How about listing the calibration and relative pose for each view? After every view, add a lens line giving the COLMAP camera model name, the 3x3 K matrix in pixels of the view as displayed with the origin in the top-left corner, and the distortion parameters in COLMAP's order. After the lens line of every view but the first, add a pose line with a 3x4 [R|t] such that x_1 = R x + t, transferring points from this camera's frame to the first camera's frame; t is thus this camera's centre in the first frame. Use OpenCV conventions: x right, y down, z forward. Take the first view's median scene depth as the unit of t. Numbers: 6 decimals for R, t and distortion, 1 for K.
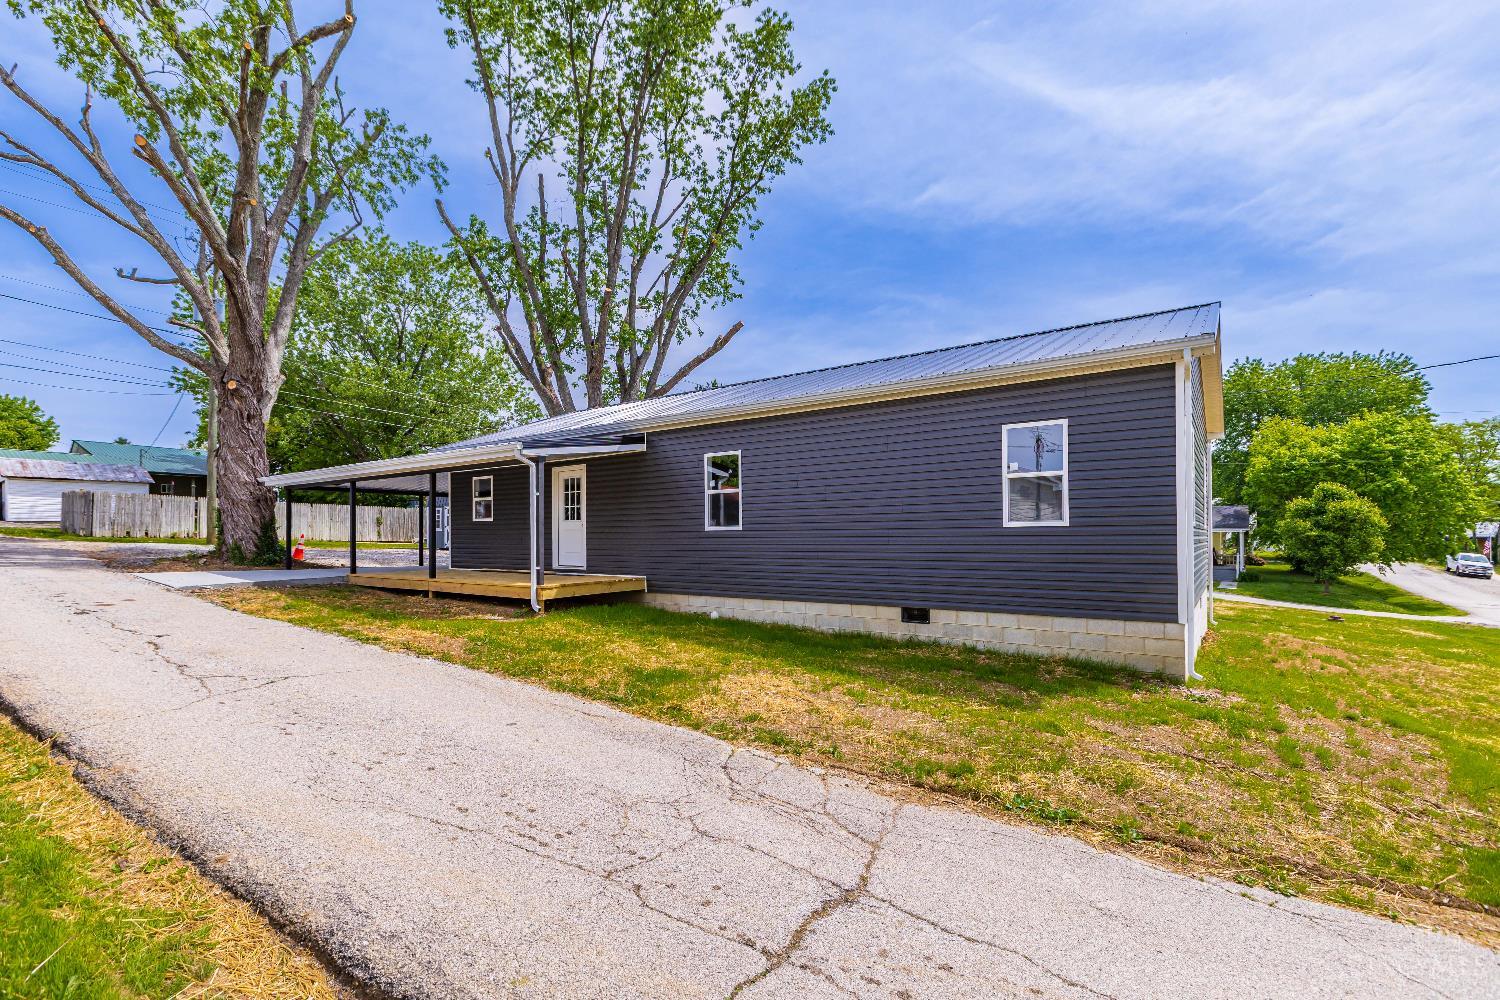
lens RADIAL K [[704.0, 0, 784.5], [0, 704.0, 534.3], [0, 0, 1]] dist [-0.005952, -0.000471]
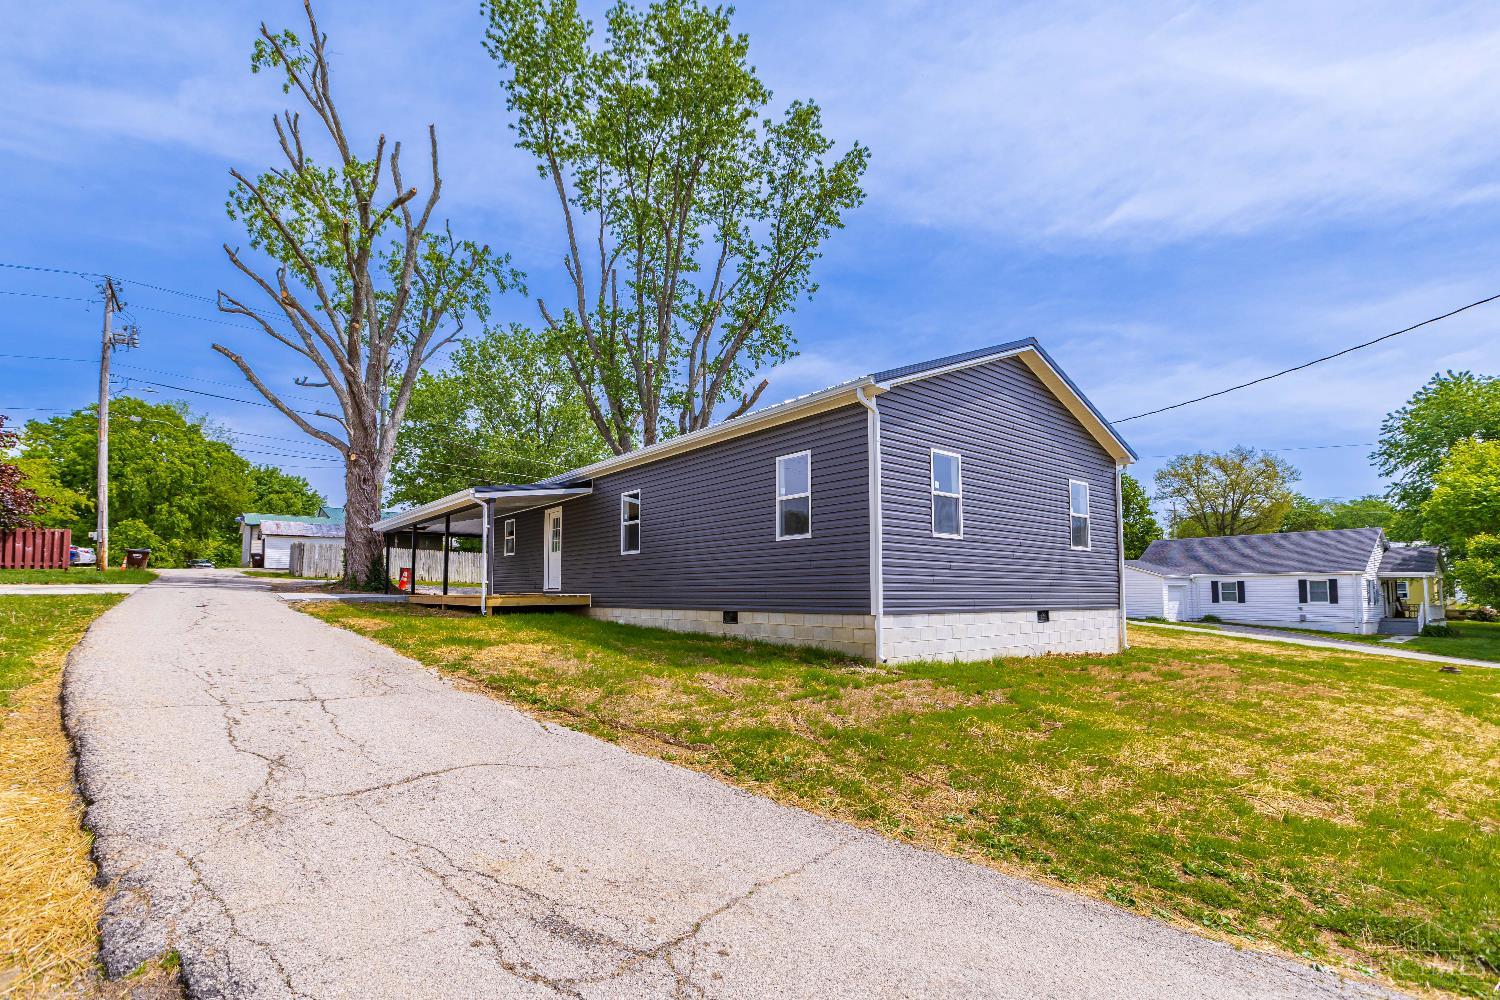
lens RADIAL K [[720.6, 0, 748.8], [0, 720.6, 539.6], [0, 0, 1]] dist [0.017848, -0.011295]
pose [[0.958468, -0.016084, -0.284746, 0.334521], [-0.003875, 0.997582, -0.069394, 0.039718], [0.285173, 0.067616, 0.956088, -0.108683]]
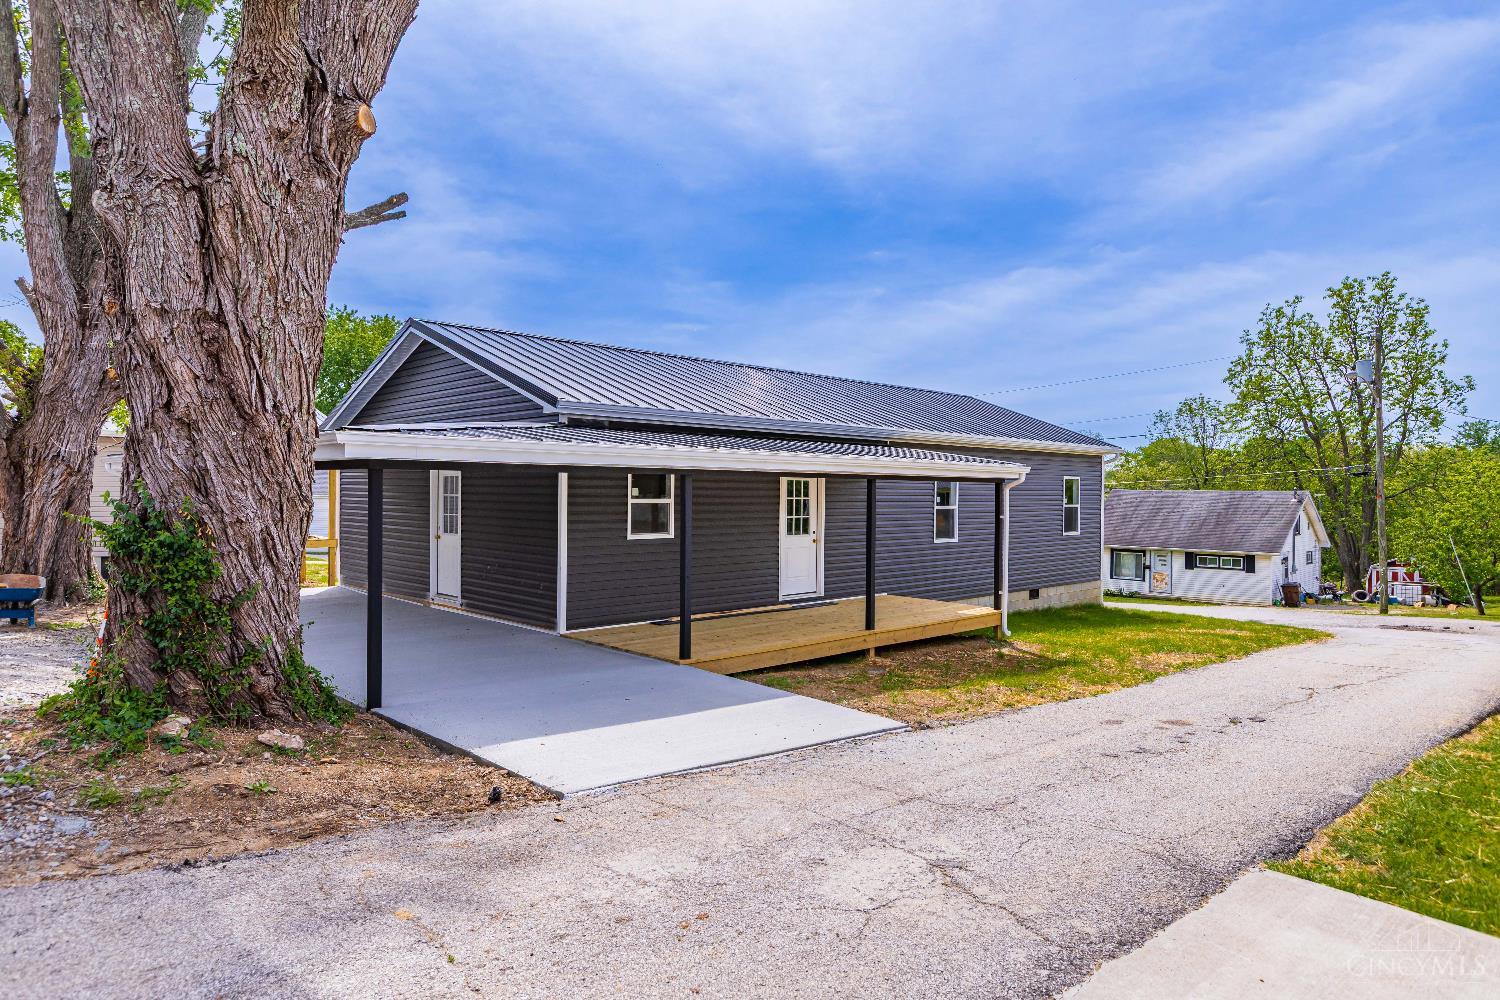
lens RADIAL K [[890.7, 0, 750.0], [0, 890.7, 500.0], [0, 0, 1]] dist [-0.005194, -0.001625]
pose [[0.174577, -0.000528, 0.984643, -1.072772], [-0.014320, 0.999893, 0.003075, -0.050970], [-0.984539, -0.014637, 0.174551, 0.745553]]
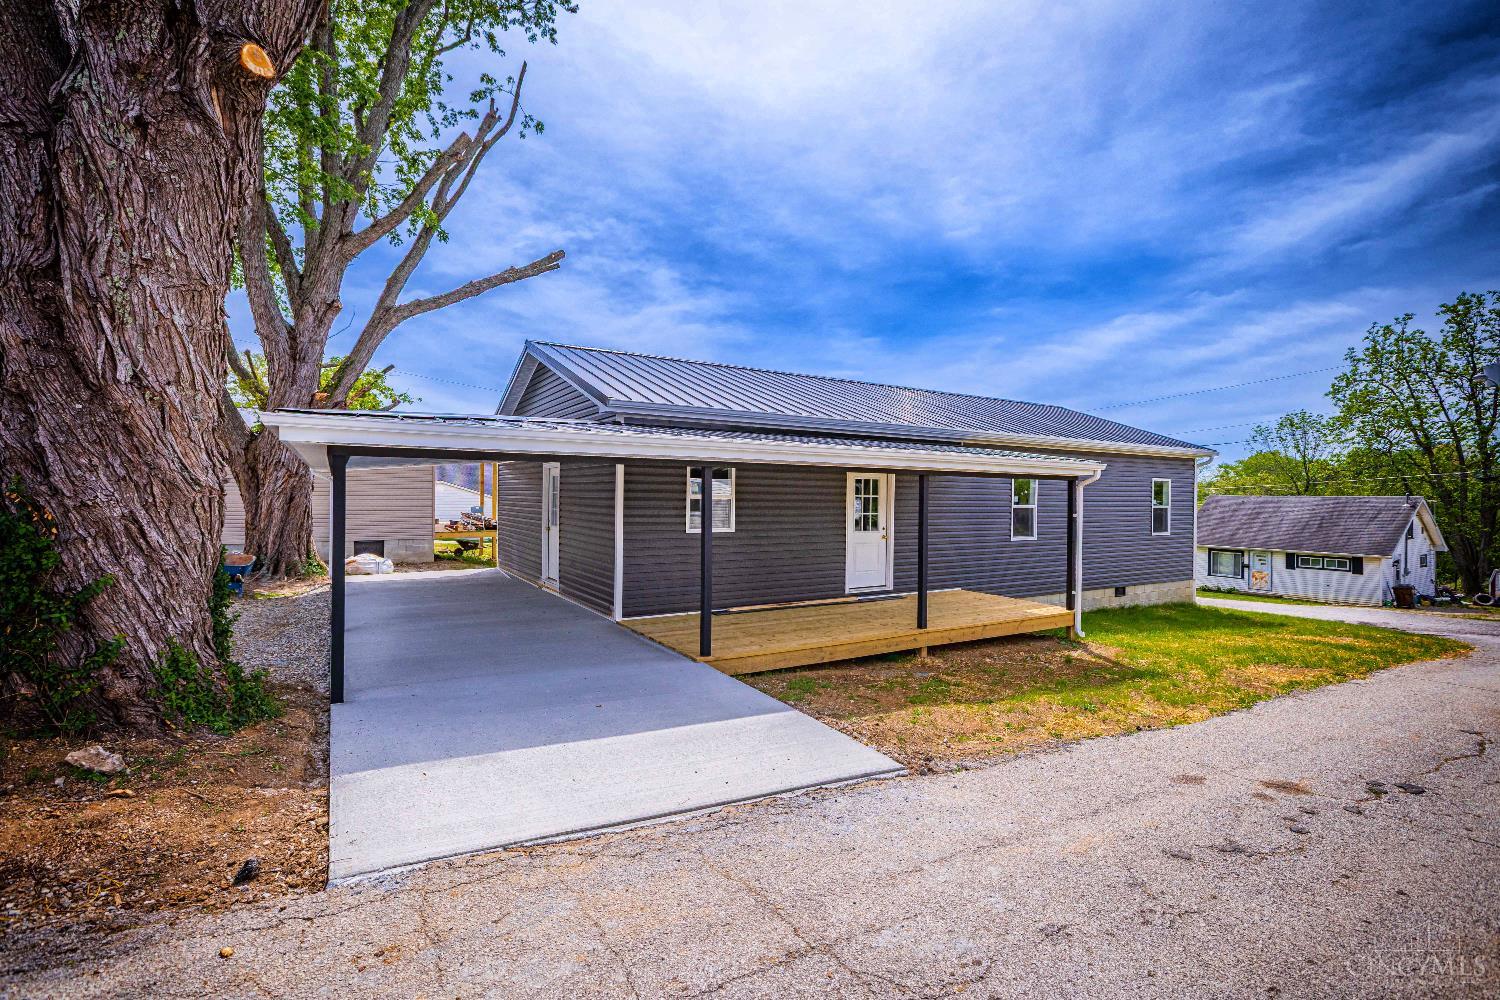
lens RADIAL K [[673.5, 0, 750.0], [0, 673.5, 500.0], [0, 0, 1]] dist [0.009957, -0.005694]
pose [[0.379406, 0.006910, 0.925204, -0.904069], [-0.018052, 0.999837, -0.000065, -0.044959], [-0.925054, -0.016677, 0.379469, 0.701545]]
